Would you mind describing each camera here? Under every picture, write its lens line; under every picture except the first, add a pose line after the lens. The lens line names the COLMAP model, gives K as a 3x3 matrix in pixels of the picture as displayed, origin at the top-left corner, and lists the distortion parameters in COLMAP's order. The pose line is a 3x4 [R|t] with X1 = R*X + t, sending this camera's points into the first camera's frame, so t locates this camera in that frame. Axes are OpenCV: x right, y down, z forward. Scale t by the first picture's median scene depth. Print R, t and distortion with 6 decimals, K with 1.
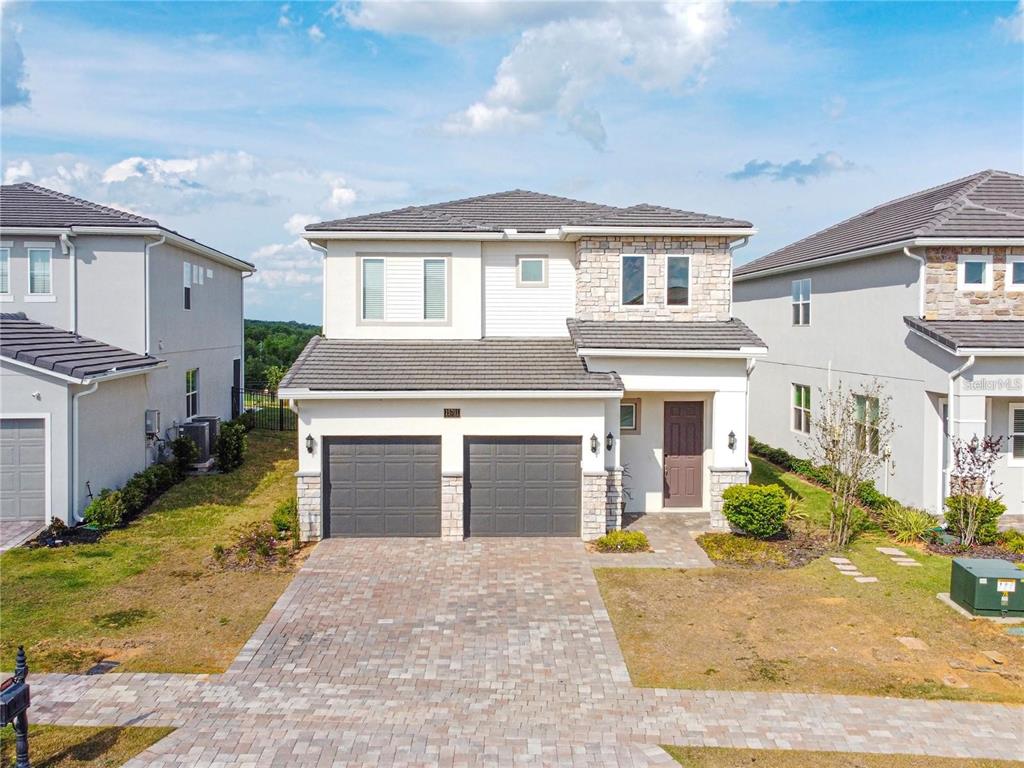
lens RADIAL K [[909.6, 0, 503.5], [0, 909.6, 384.7], [0, 0, 1]] dist [0.006703, 0.002944]
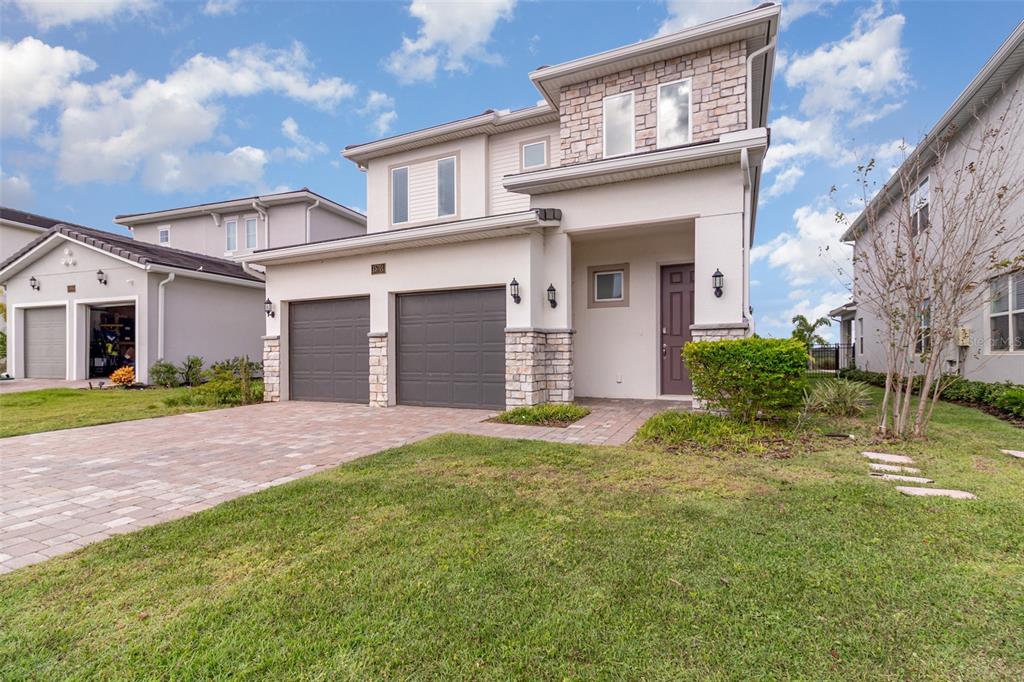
lens RADIAL K [[485.2, 0, 496.8], [0, 485.2, 366.4], [0, 0, 1]] dist [0.006062, -0.000369]
pose [[0.891517, 0.003791, -0.452972, 0.275145], [-0.022365, 0.999114, -0.035657, 0.145090], [0.452435, 0.041919, 0.890811, 0.610864]]
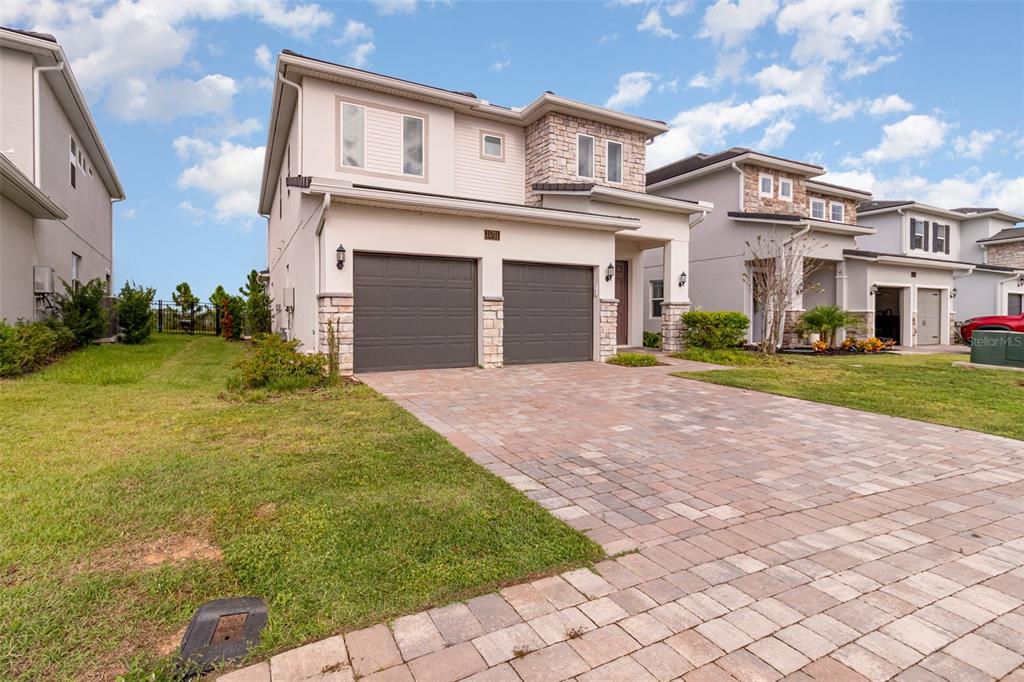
lens RADIAL K [[485.2, 0, 504.2], [0, 485.2, 329.5], [0, 0, 1]] dist [0.006062, -0.000369]
pose [[0.889585, -0.012026, 0.456611, -0.279565], [0.028072, 0.999203, -0.028375, 0.145454], [-0.455906, 0.038060, 0.889214, 0.535555]]
